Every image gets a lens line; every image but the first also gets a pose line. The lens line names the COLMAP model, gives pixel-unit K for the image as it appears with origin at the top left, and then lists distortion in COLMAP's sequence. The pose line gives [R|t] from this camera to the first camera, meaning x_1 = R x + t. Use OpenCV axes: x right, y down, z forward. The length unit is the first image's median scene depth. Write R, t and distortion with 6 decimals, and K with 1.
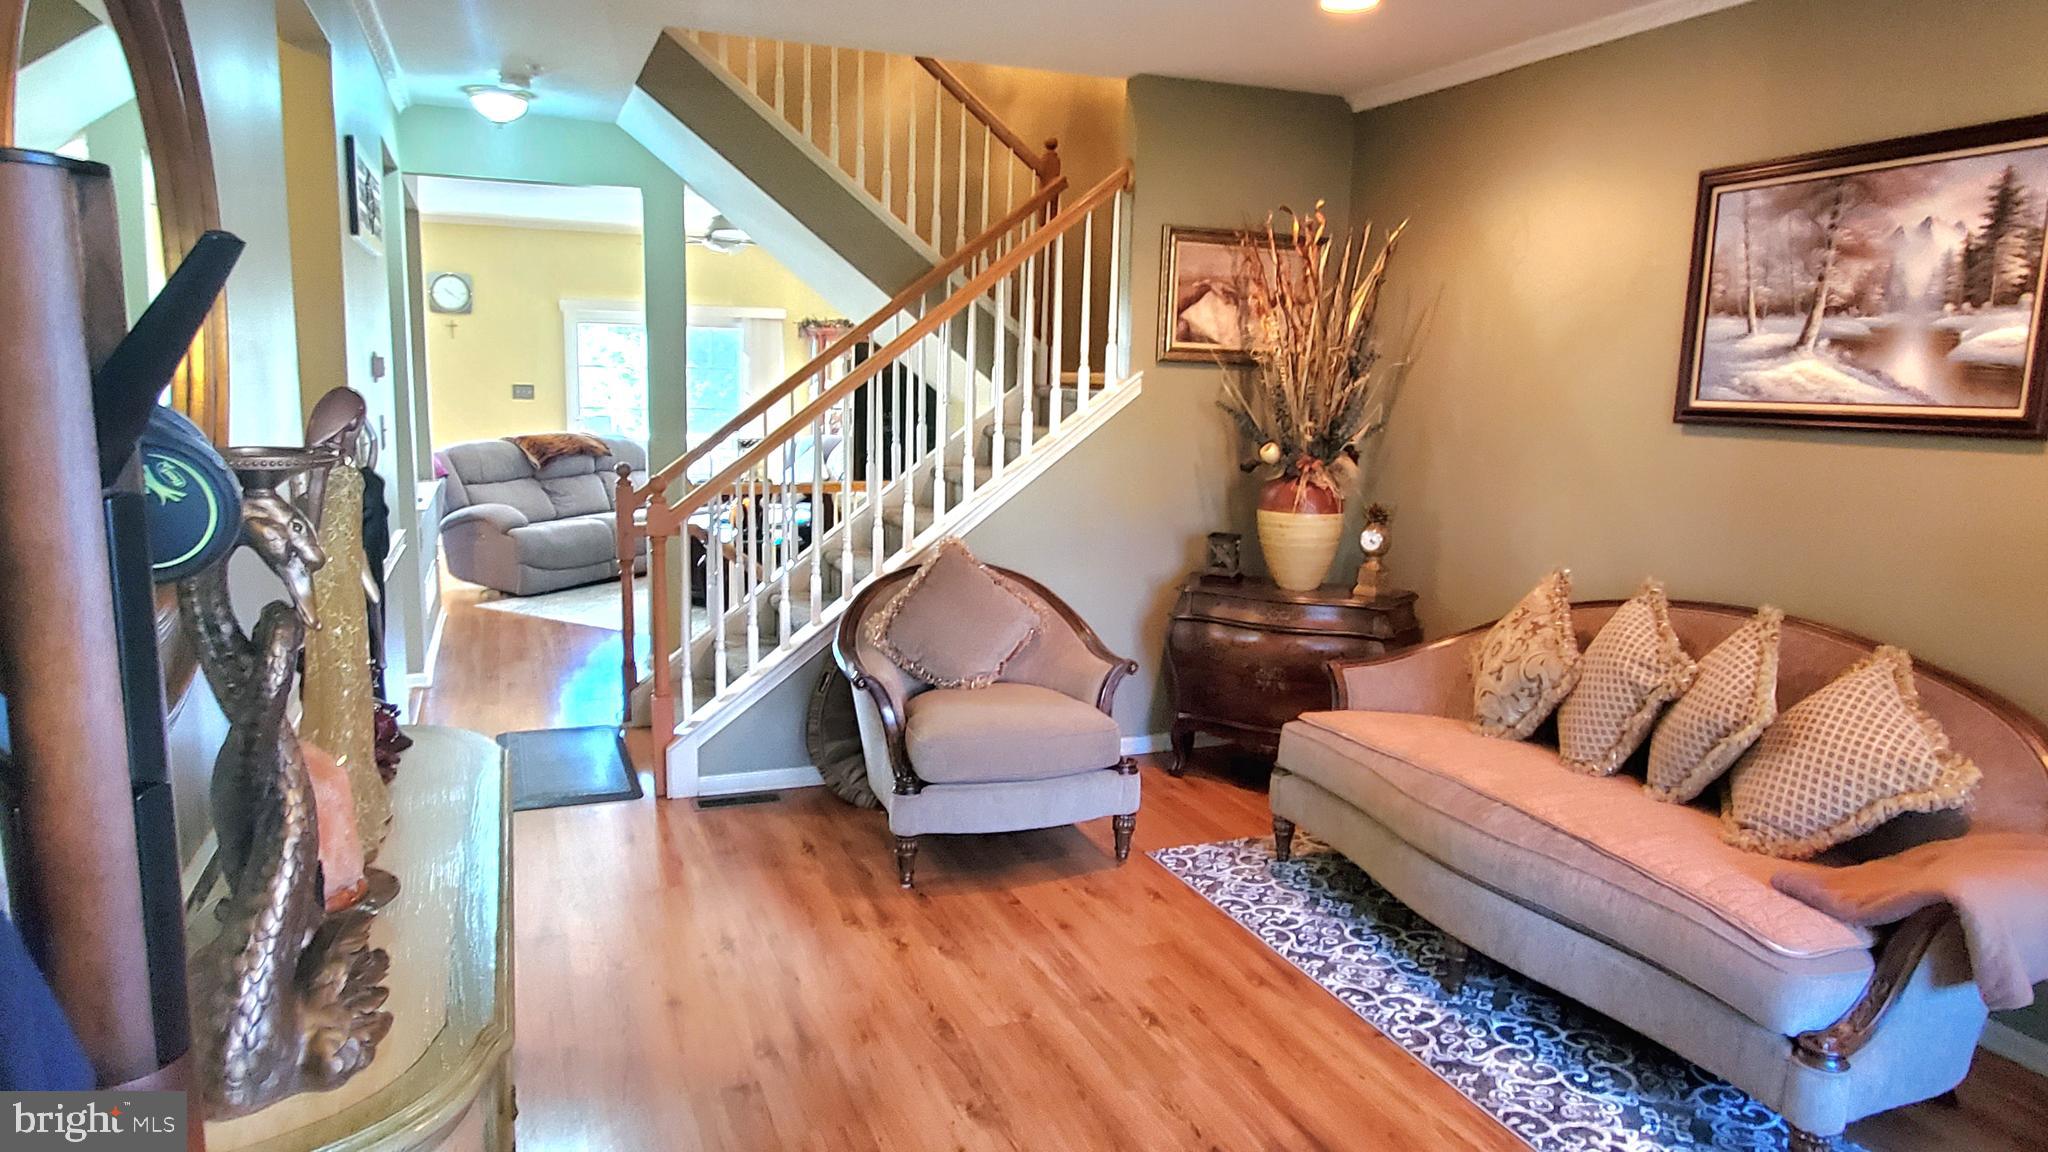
lens RADIAL K [[1293.4, 0, 1030.8], [0, 1293.4, 586.9], [0, 0, 1]] dist [0.002419, 0.003922]
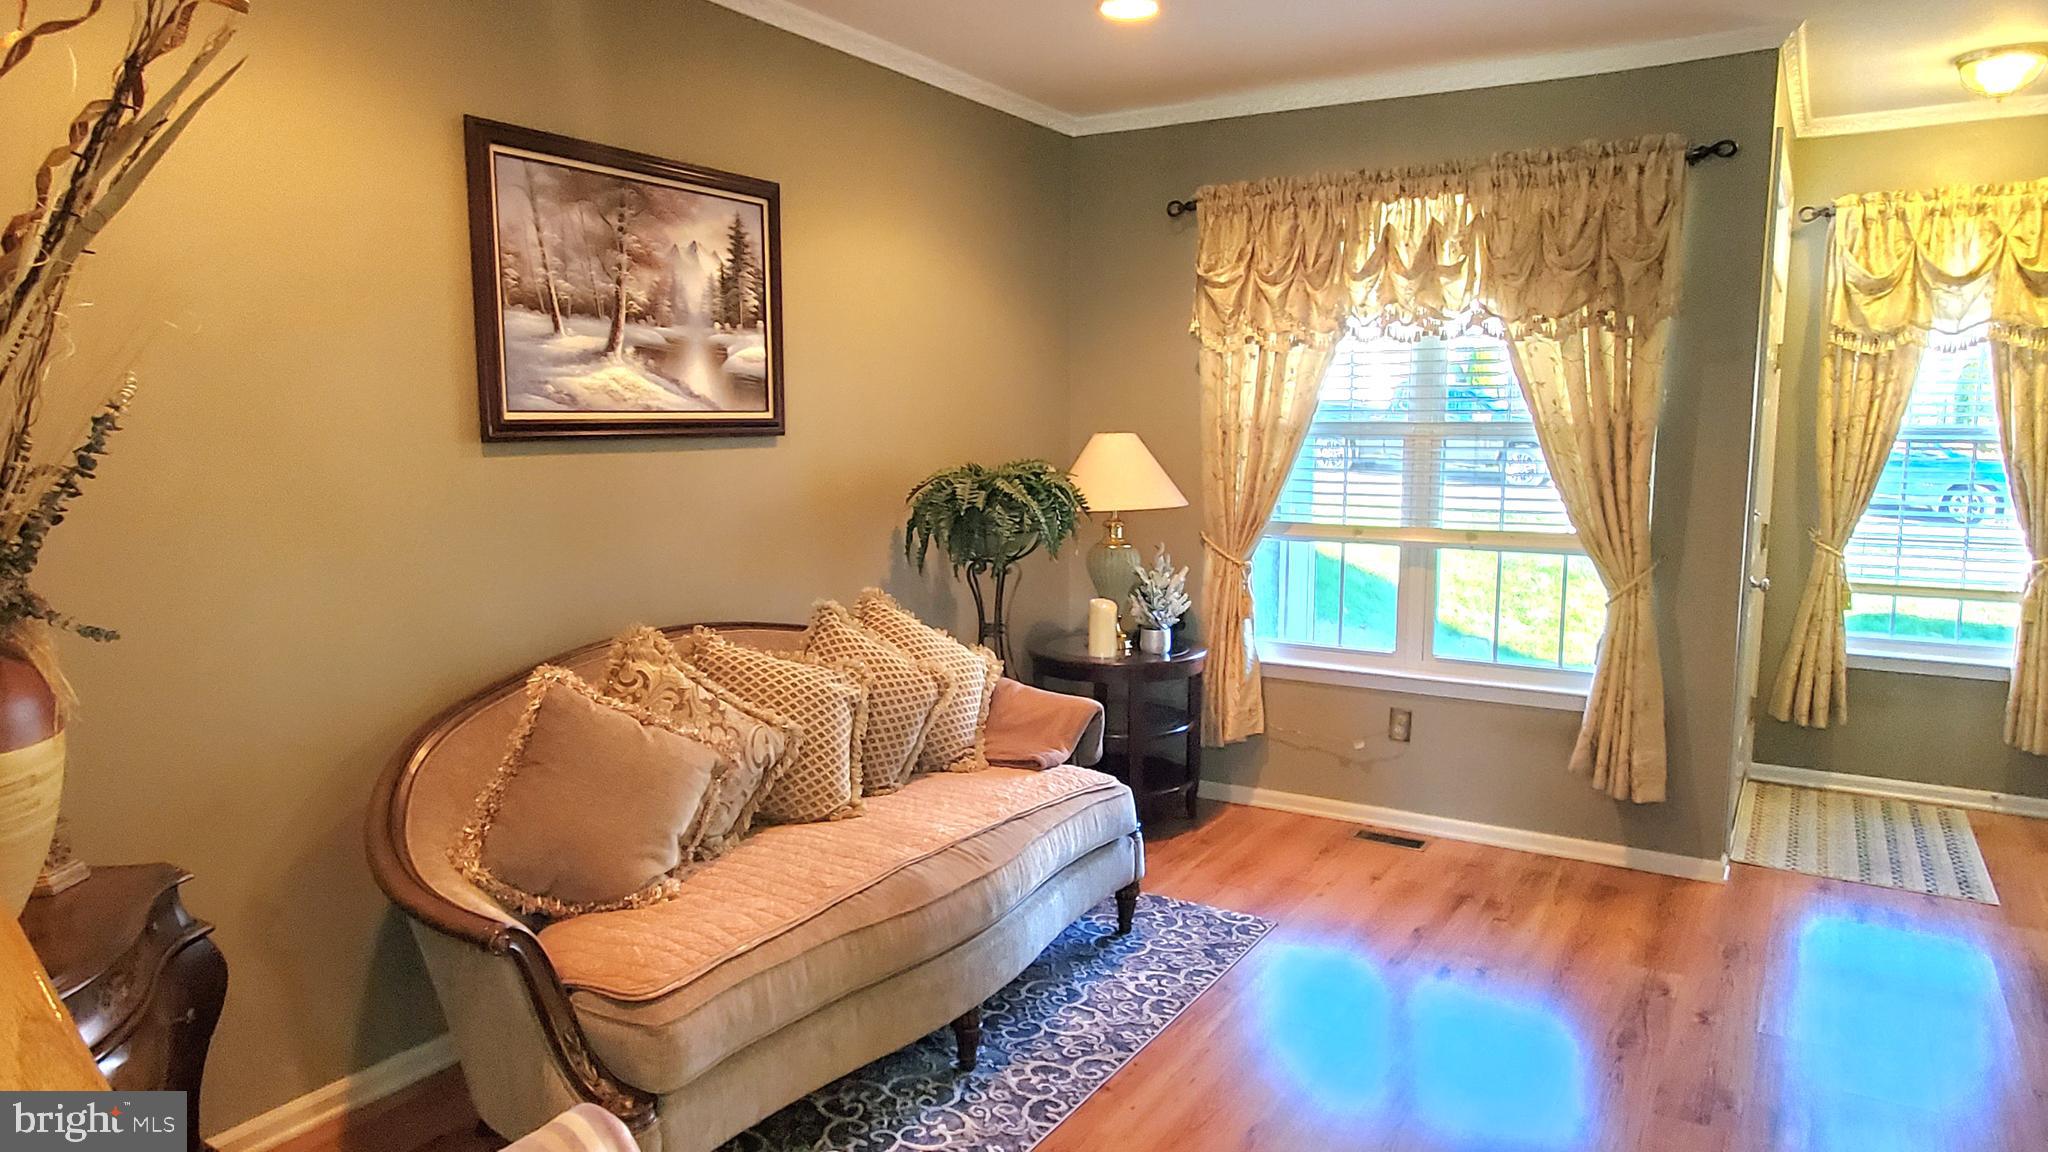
lens RADIAL K [[1293.4, 0, 1030.8], [0, 1293.4, 586.9], [0, 0, 1]] dist [0.002419, 0.003922]
pose [[-0.599254, -0.132145, 0.789577, -0.364523], [0.110494, 0.963191, 0.245061, -0.224604], [-0.792897, 0.234097, -0.562595, 1.367568]]
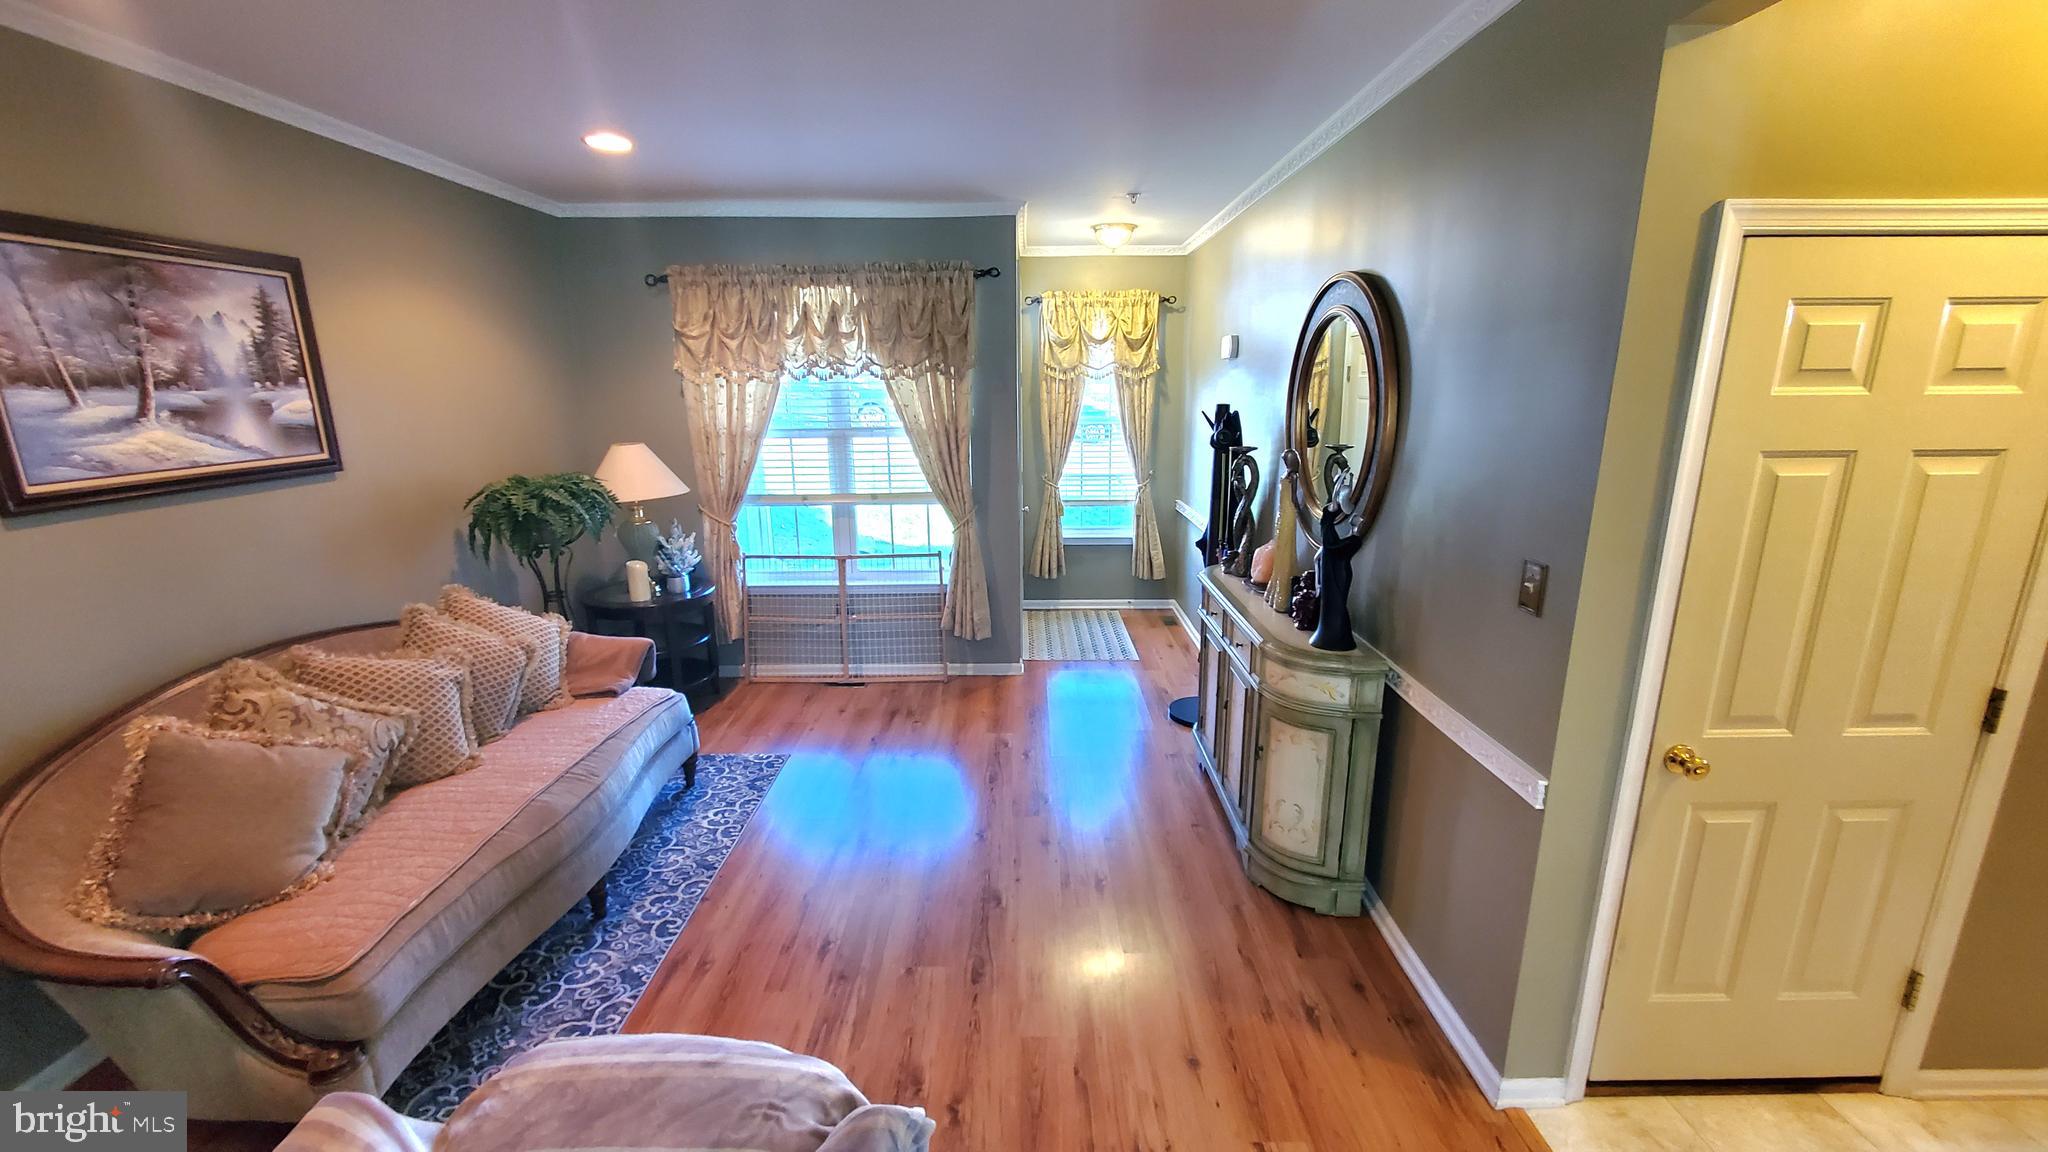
lens RADIAL K [[816.2, 0, 1021.2], [0, 816.2, 579.2], [0, 0, 1]] dist [0.001754, -0.000542]
pose [[-0.927996, -0.107749, 0.356669, -0.322465], [0.043433, 0.919461, 0.390774, -0.302120], [-0.370049, 0.378128, -0.848577, 1.388129]]
